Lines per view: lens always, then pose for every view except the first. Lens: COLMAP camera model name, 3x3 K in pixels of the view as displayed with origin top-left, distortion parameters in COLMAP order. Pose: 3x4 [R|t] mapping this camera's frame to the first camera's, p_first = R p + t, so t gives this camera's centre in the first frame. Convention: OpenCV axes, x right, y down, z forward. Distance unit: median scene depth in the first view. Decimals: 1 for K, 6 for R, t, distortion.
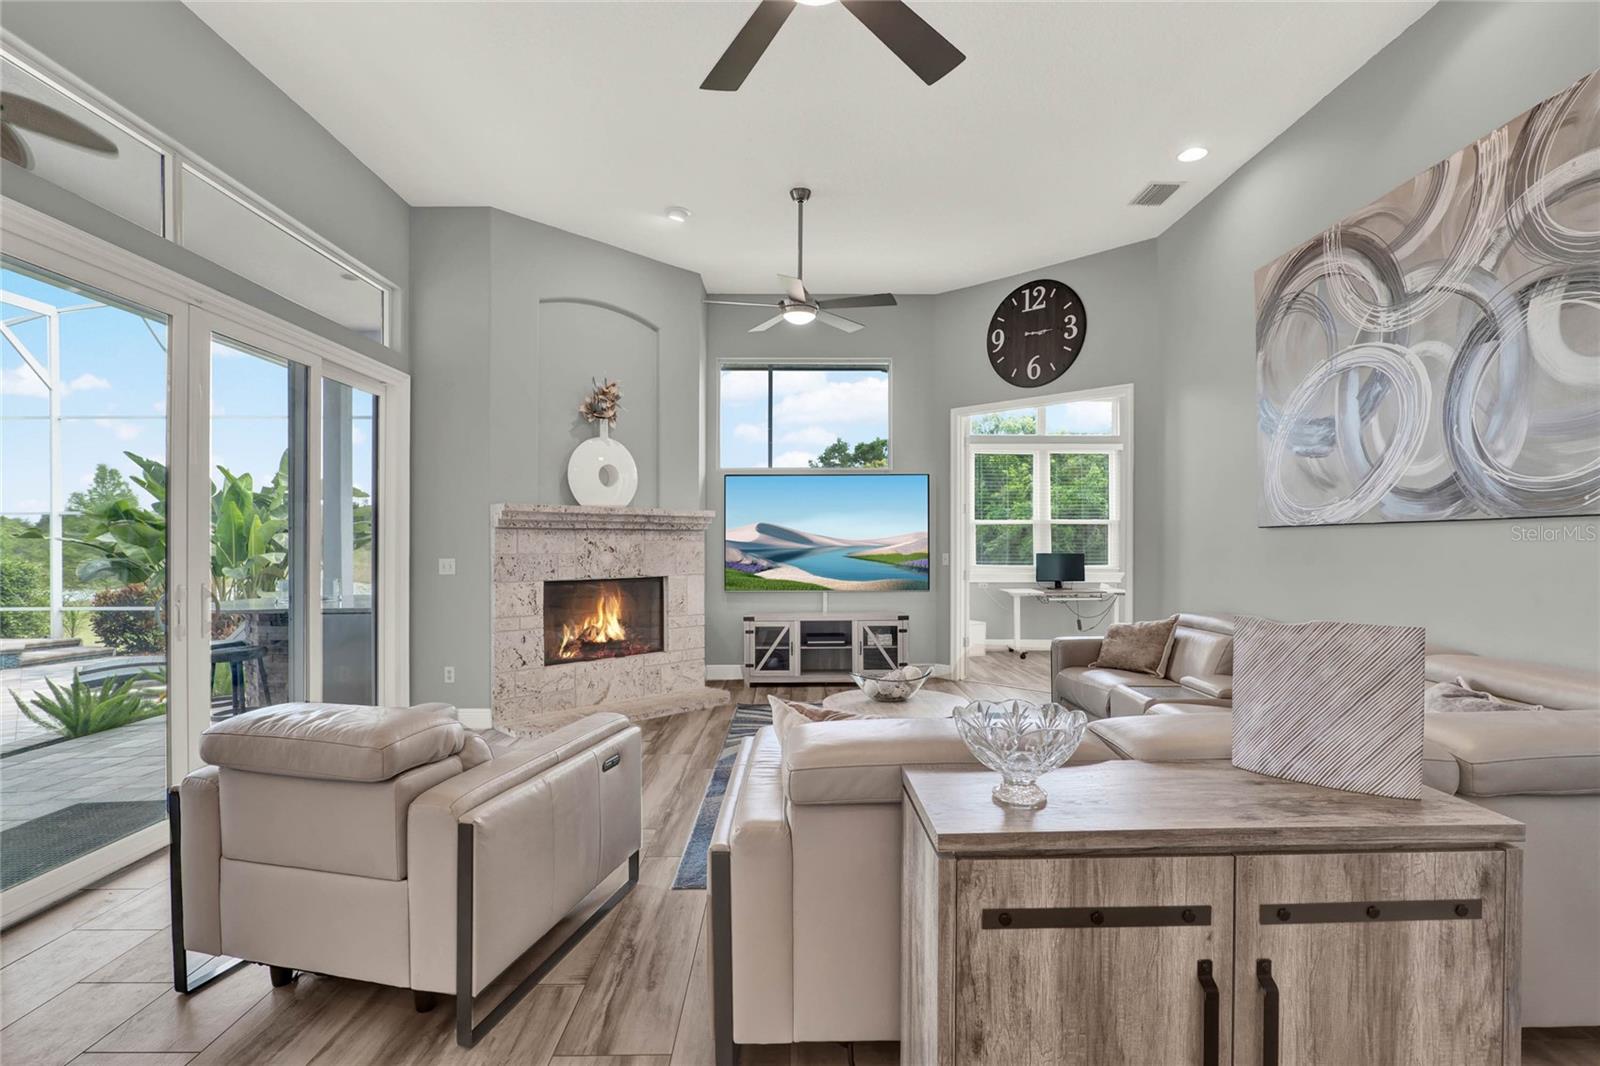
lens RADIAL K [[758.3, 0, 817.5], [0, 758.3, 542.0], [0, 0, 1]] dist [-0.031660, 0.012151]
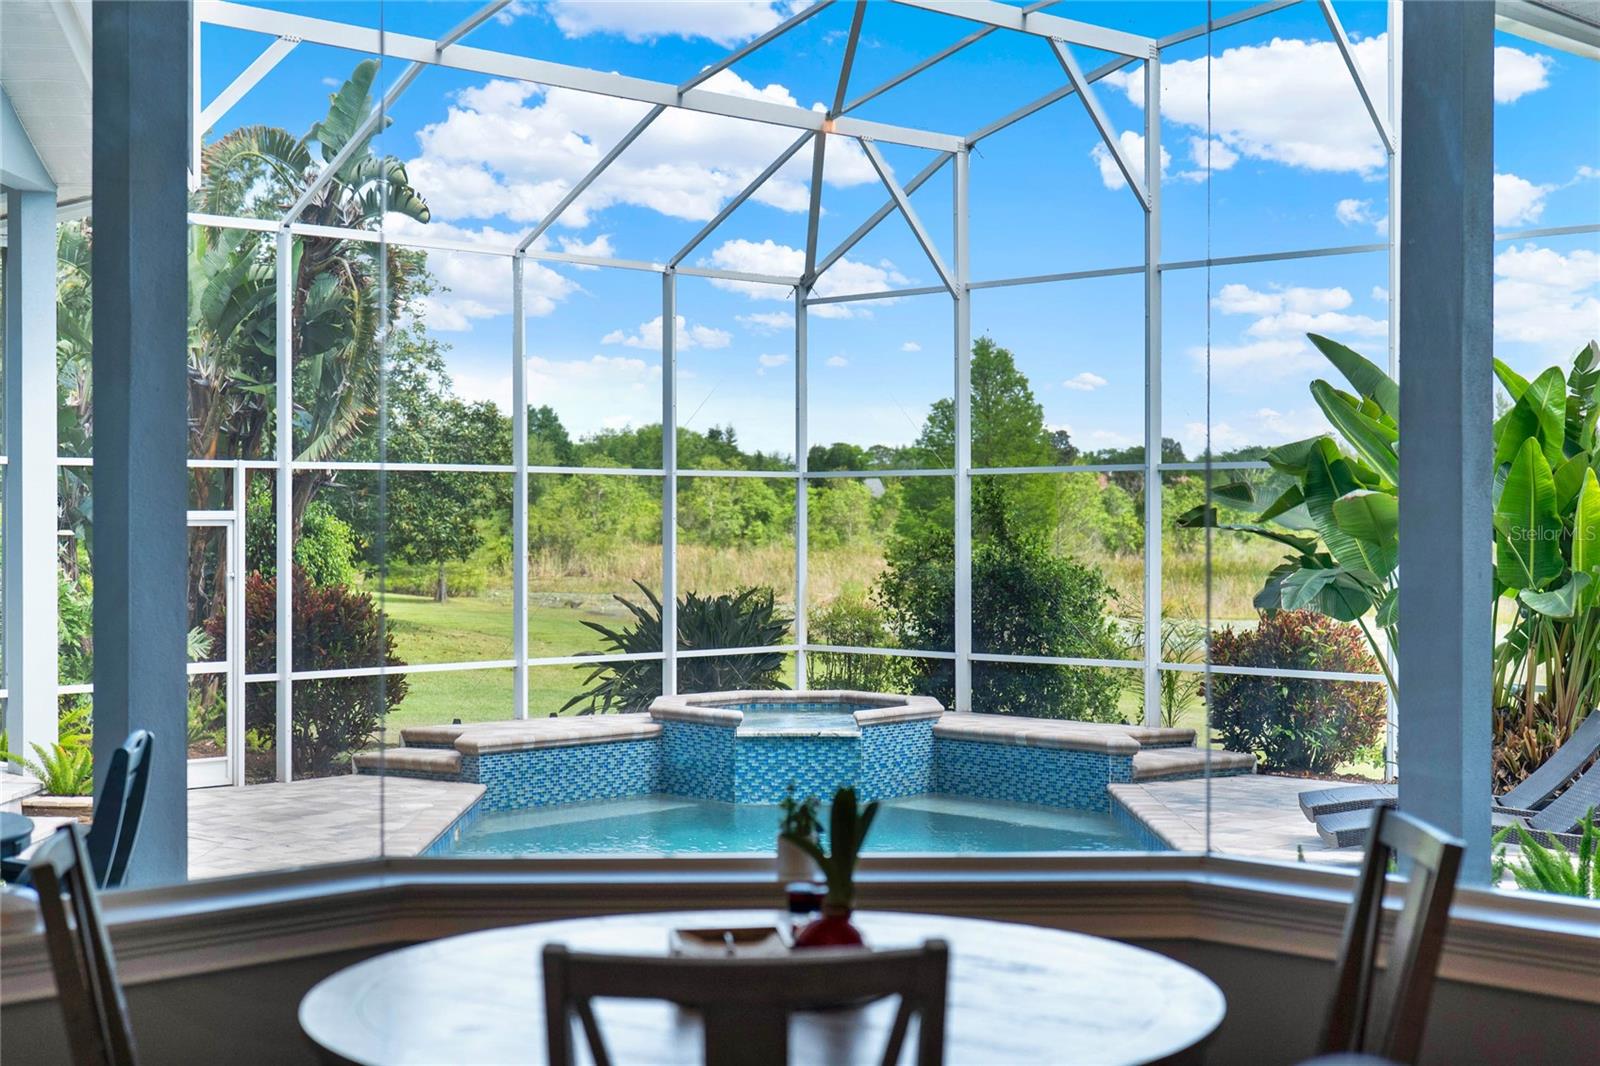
lens RADIAL K [[2298.2, 0, 804.7], [0, 2298.2, 501.5], [0, 0, 1]] dist [-0.038178, -0.024184]
pose [[0.688579, 0.000373, -0.725161, -0.283784], [-0.000854, 1.000000, -0.000296, -0.033325], [0.725161, 0.000823, 0.688579, -0.423597]]
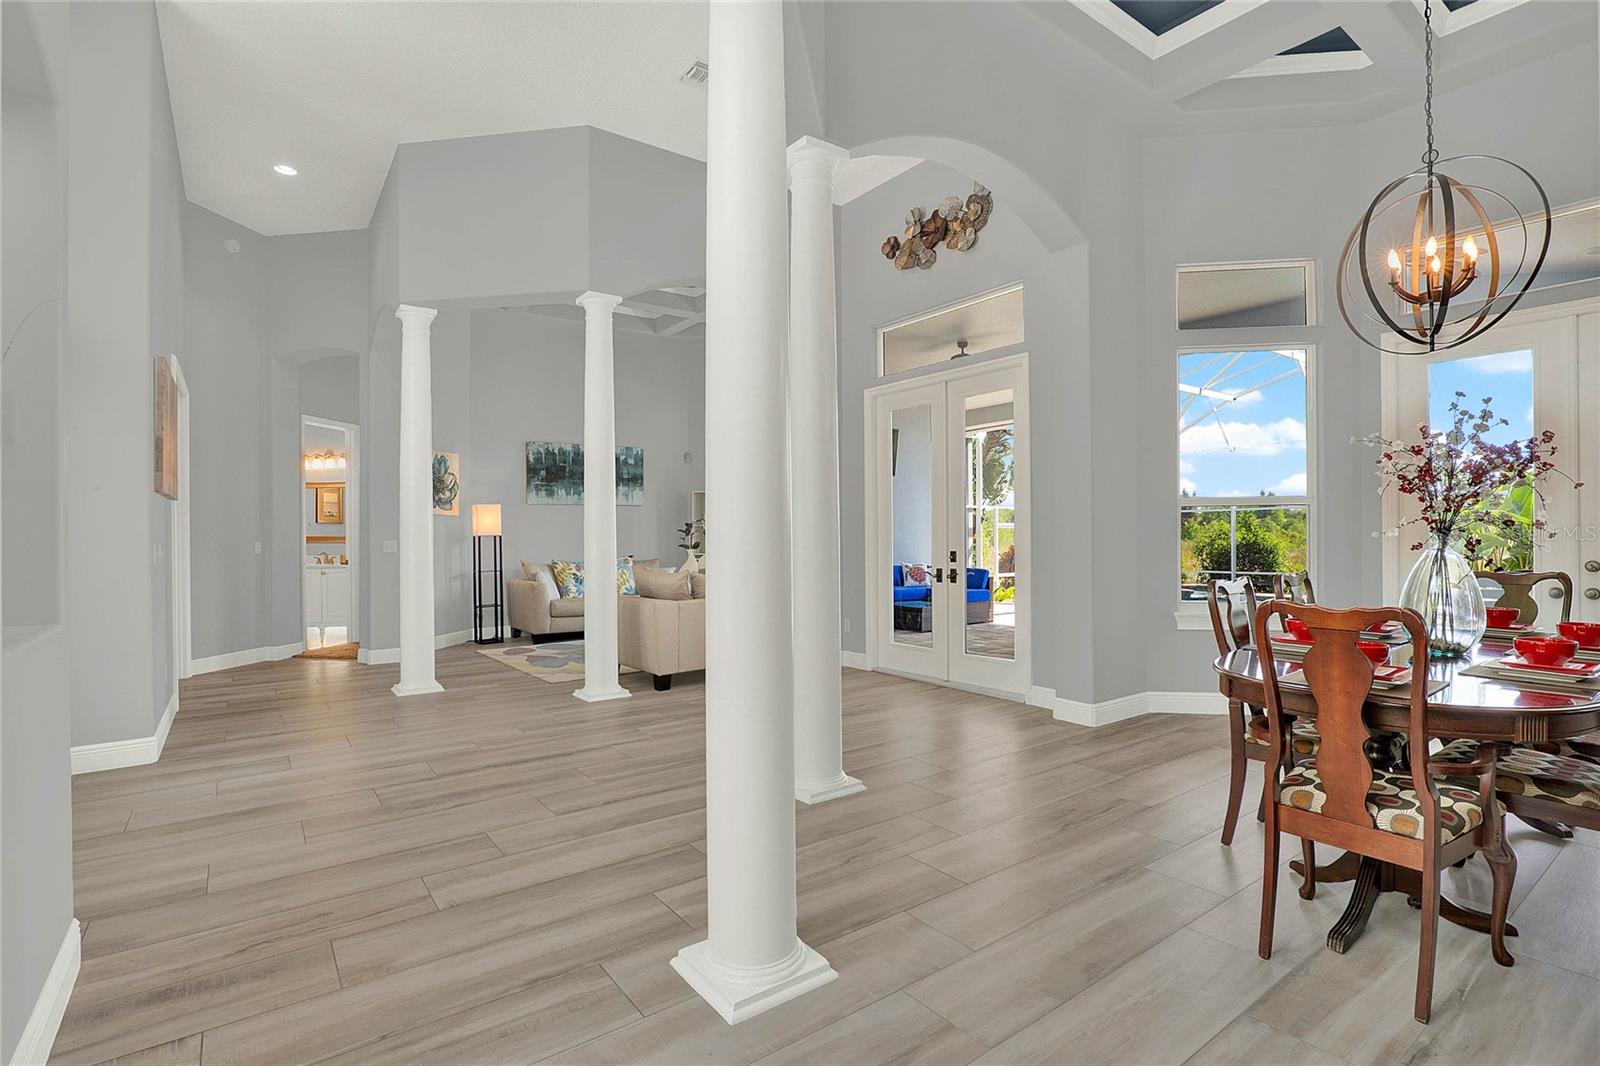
lens RADIAL K [[766.2, 0, 808.4], [0, 766.2, 533.4], [0, 0, 1]] dist [-0.021385, -0.000022]
pose [[0.578424, -0.004479, -0.815724, -0.933654], [0.006787, 0.999977, -0.000678, 0.013092], [0.815708, -0.005144, 0.578441, -1.311996]]
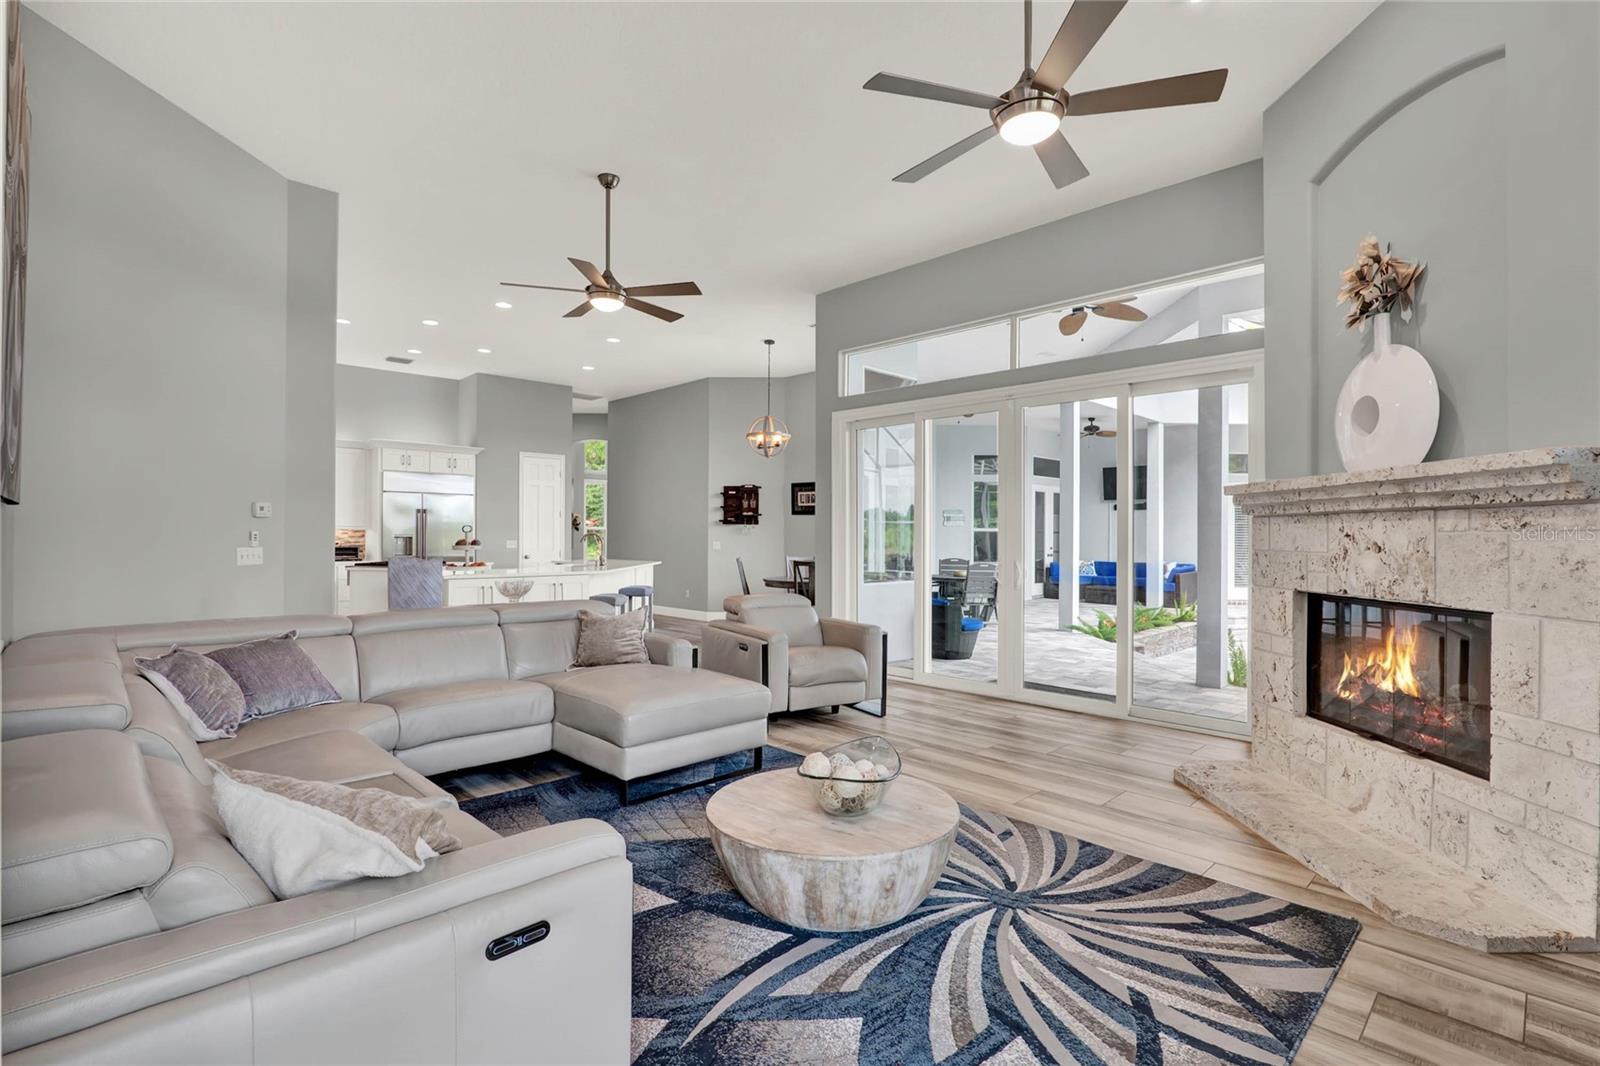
lens RADIAL K [[749.8, 0, 784.6], [0, 749.8, 534.6], [0, 0, 1]] dist [-0.022594, 0.004895]
pose [[-0.747462, -0.003402, -0.664296, 0.433587], [-0.004101, 0.999991, -0.000506, 0.002960], [0.664292, 0.002346, -0.747469, 1.196133]]
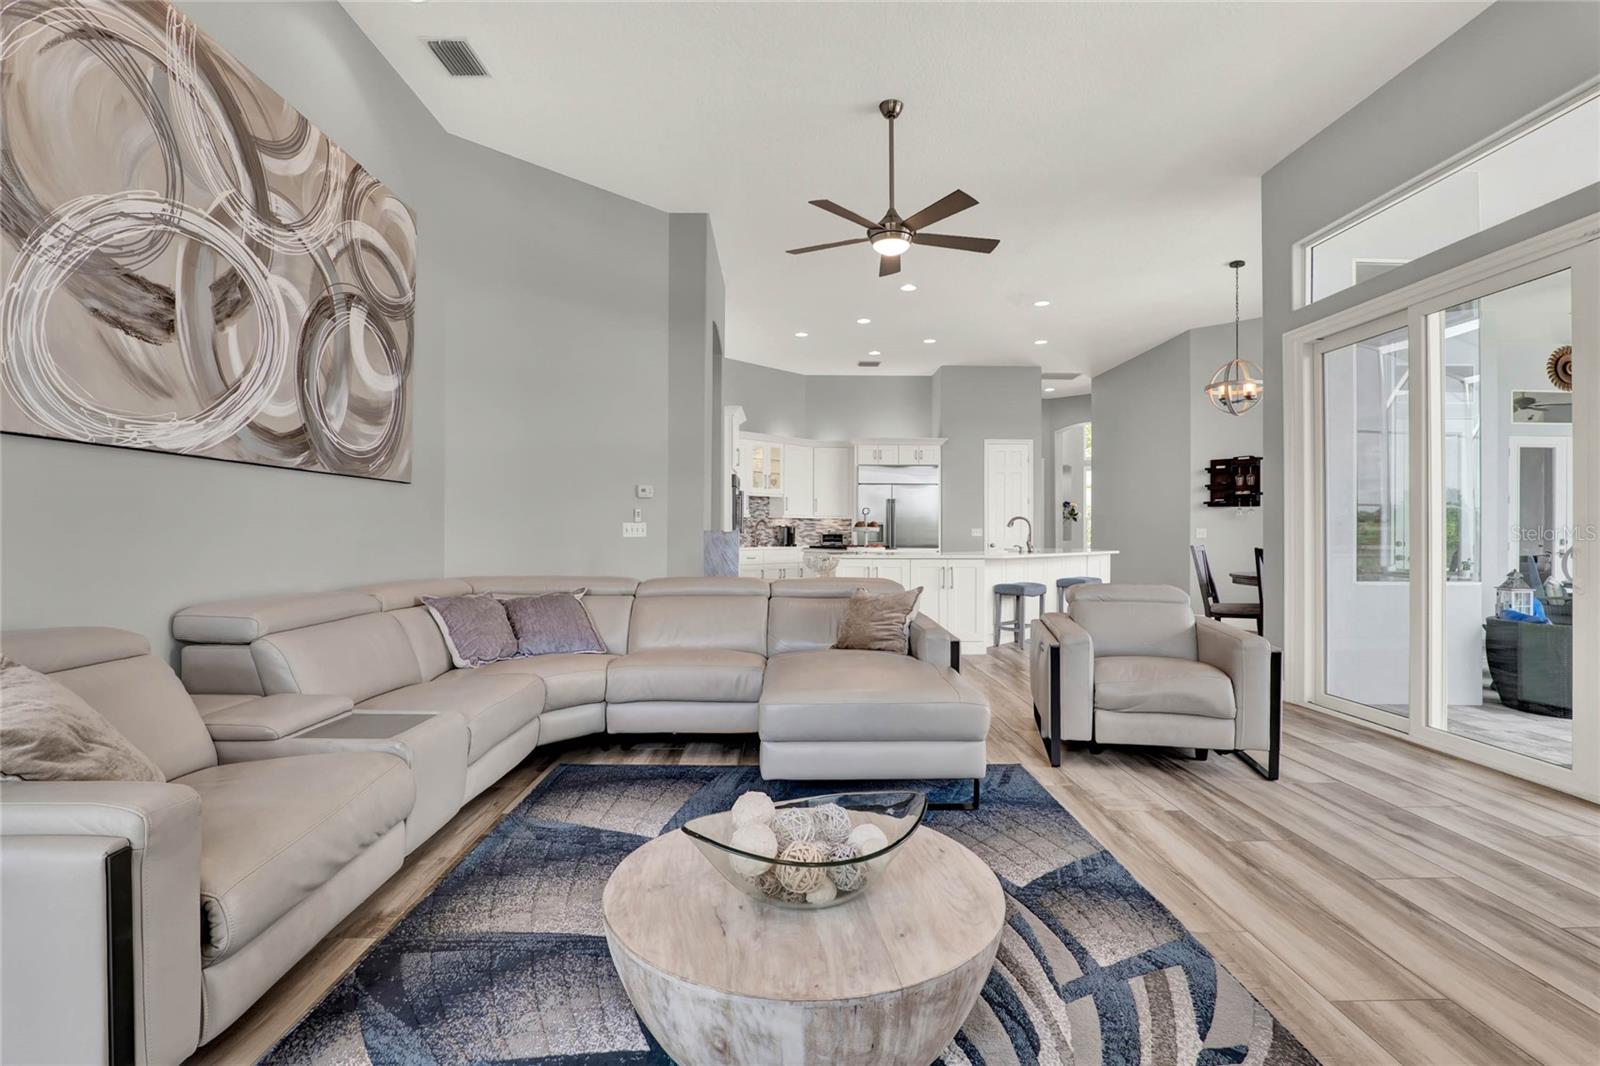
lens RADIAL K [[729.1, 0, 804.9], [0, 729.1, 532.4], [0, 0, 1]] dist [-0.017294, 0.000257]
pose [[-0.999992, -0.003092, 0.002475, 0.086545], [-0.003091, 0.999995, 0.000704, 0.032184], [-0.002477, 0.000696, -0.999997, 1.158605]]
